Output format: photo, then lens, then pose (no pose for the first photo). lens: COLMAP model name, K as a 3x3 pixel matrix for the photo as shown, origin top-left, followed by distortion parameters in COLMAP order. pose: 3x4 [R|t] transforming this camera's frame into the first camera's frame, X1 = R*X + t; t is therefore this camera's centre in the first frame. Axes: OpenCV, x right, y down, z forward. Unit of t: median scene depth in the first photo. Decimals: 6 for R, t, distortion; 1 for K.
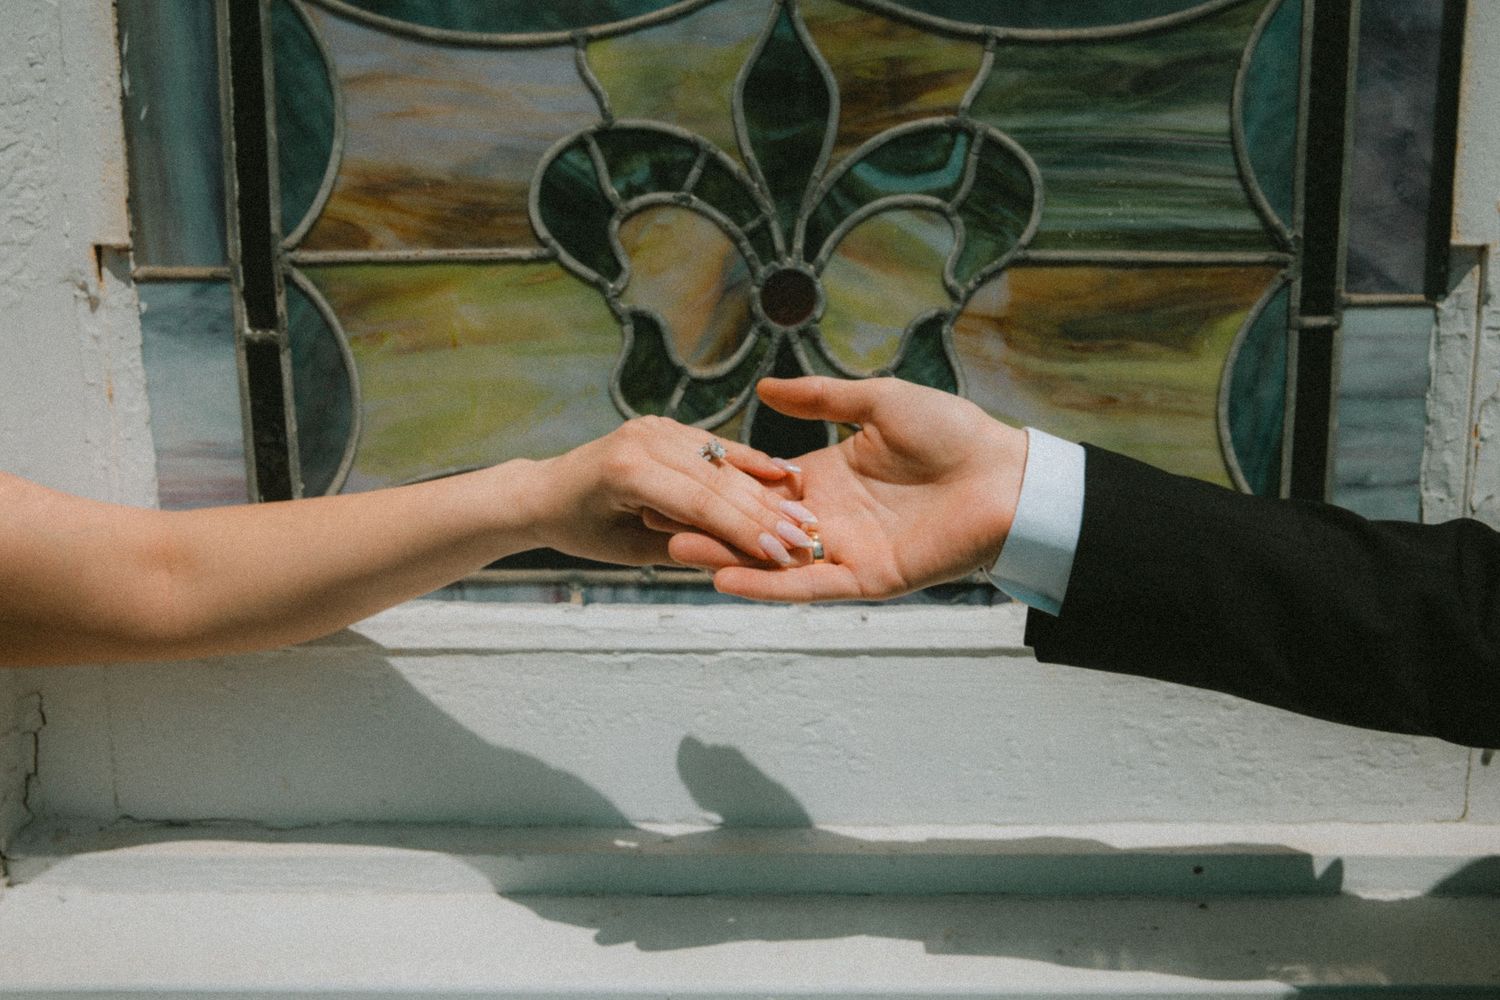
lens RADIAL K [[1369.0, 0, 750.7], [0, 1369.0, 501.7], [0, 0, 1]] dist [-0.009494, 0.000000]
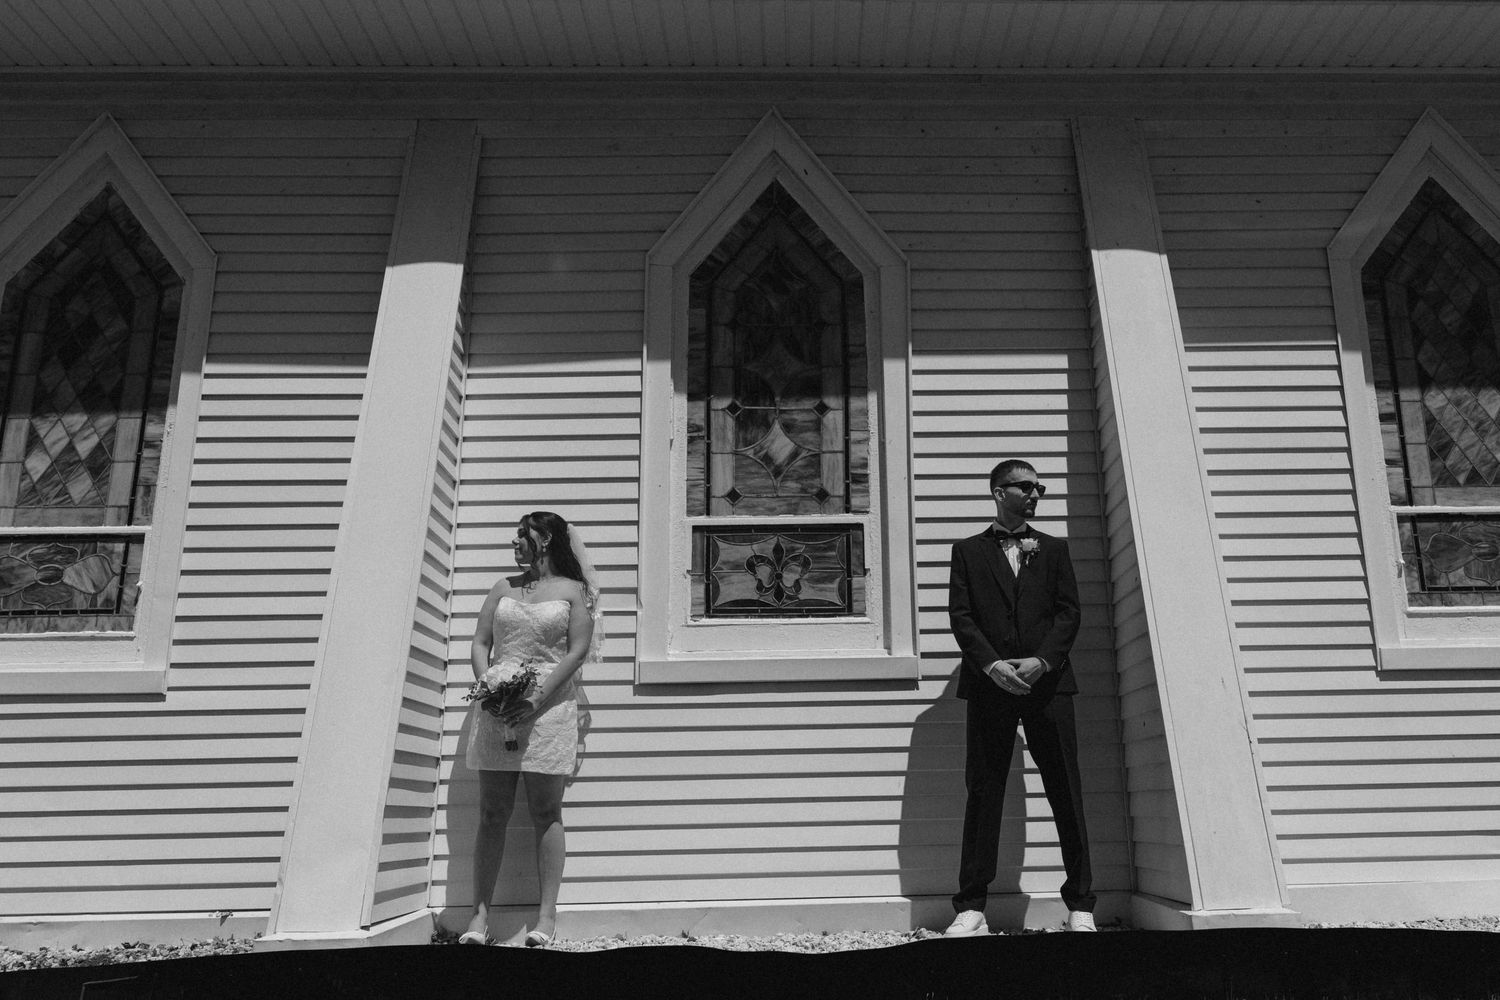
lens RADIAL K [[1041.5, 0, 753.6], [0, 1041.5, 499.9], [0, 0, 1]] dist [-0.004618, -0.000037]
pose [[0.999838, -0.006878, -0.016614, -0.012904], [0.000321, 0.930624, -0.365976, 1.558215], [0.017979, 0.365912, 0.930476, -4.495190]]
